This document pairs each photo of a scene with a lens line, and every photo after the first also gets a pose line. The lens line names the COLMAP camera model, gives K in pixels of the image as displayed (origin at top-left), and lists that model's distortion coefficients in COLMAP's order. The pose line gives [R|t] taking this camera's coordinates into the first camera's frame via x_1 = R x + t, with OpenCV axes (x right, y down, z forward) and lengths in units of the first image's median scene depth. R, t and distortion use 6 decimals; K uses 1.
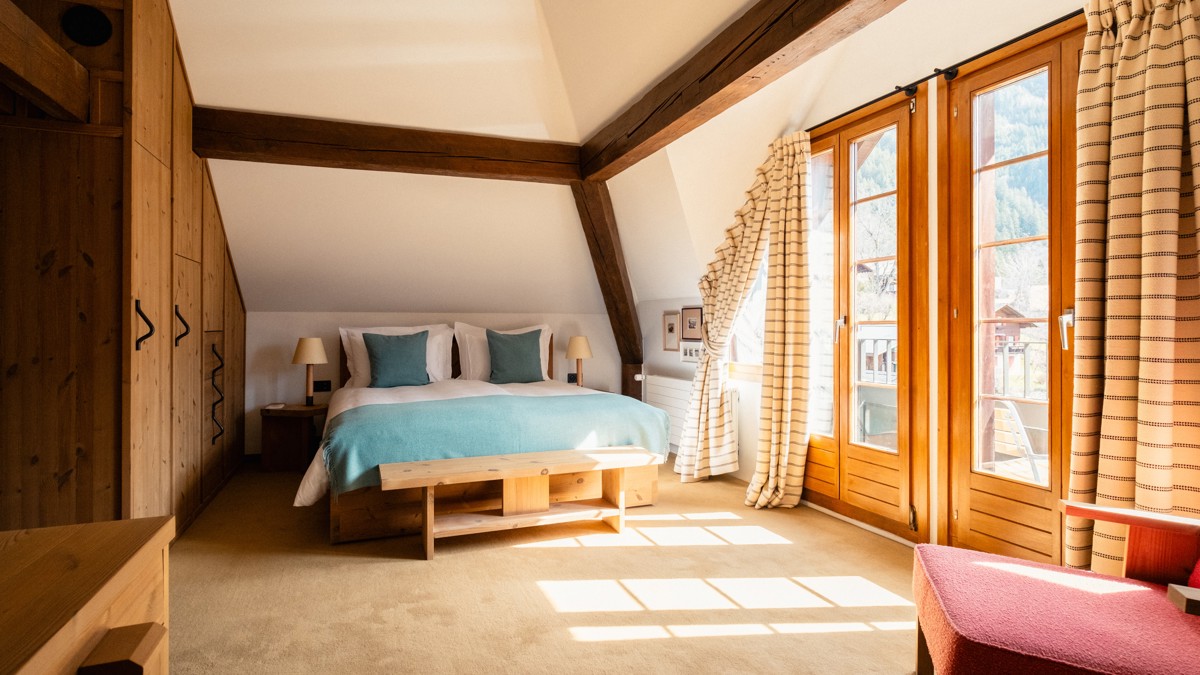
lens RADIAL K [[617.0, 0, 600.0], [0, 617.0, 337.5], [0, 0, 1]] dist [-0.001096, 0.000478]
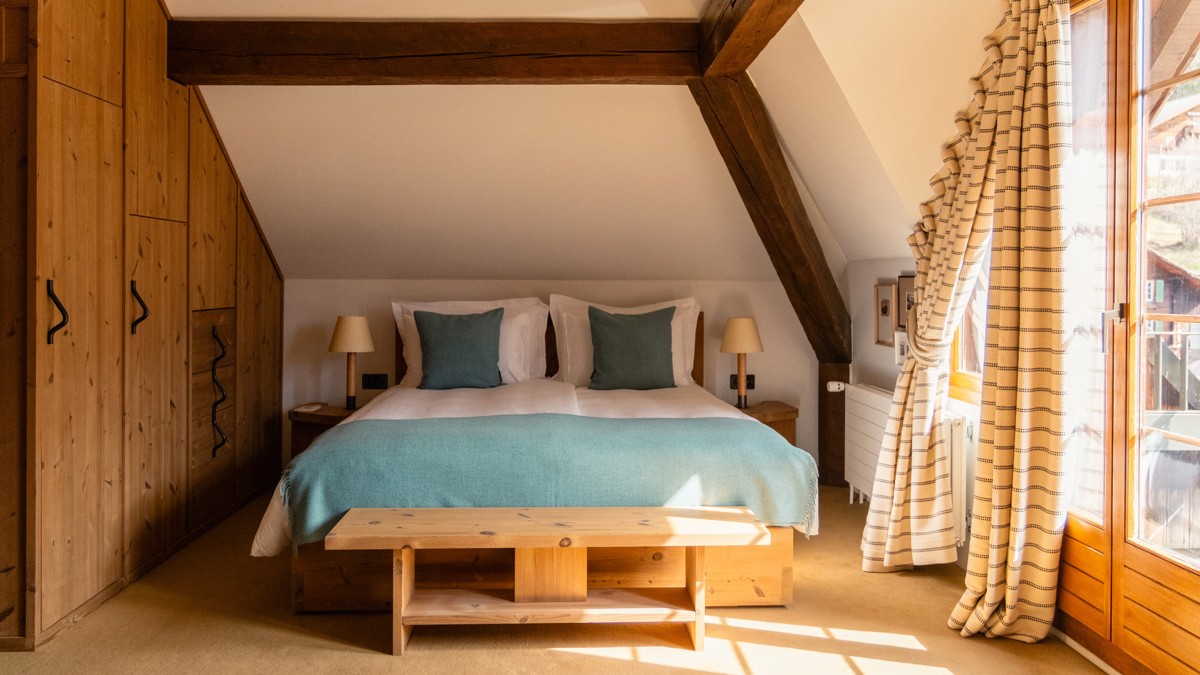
lens RADIAL K [[924.7, 0, 597.8], [0, 924.7, 304.6], [0, 0, 1]] dist [0.001012, 0.002274]
pose [[0.942947, 0.012743, -0.332699, 0.218548], [-0.010364, 0.999906, 0.008923, -0.033740], [0.332781, -0.004966, 0.942991, 0.082458]]
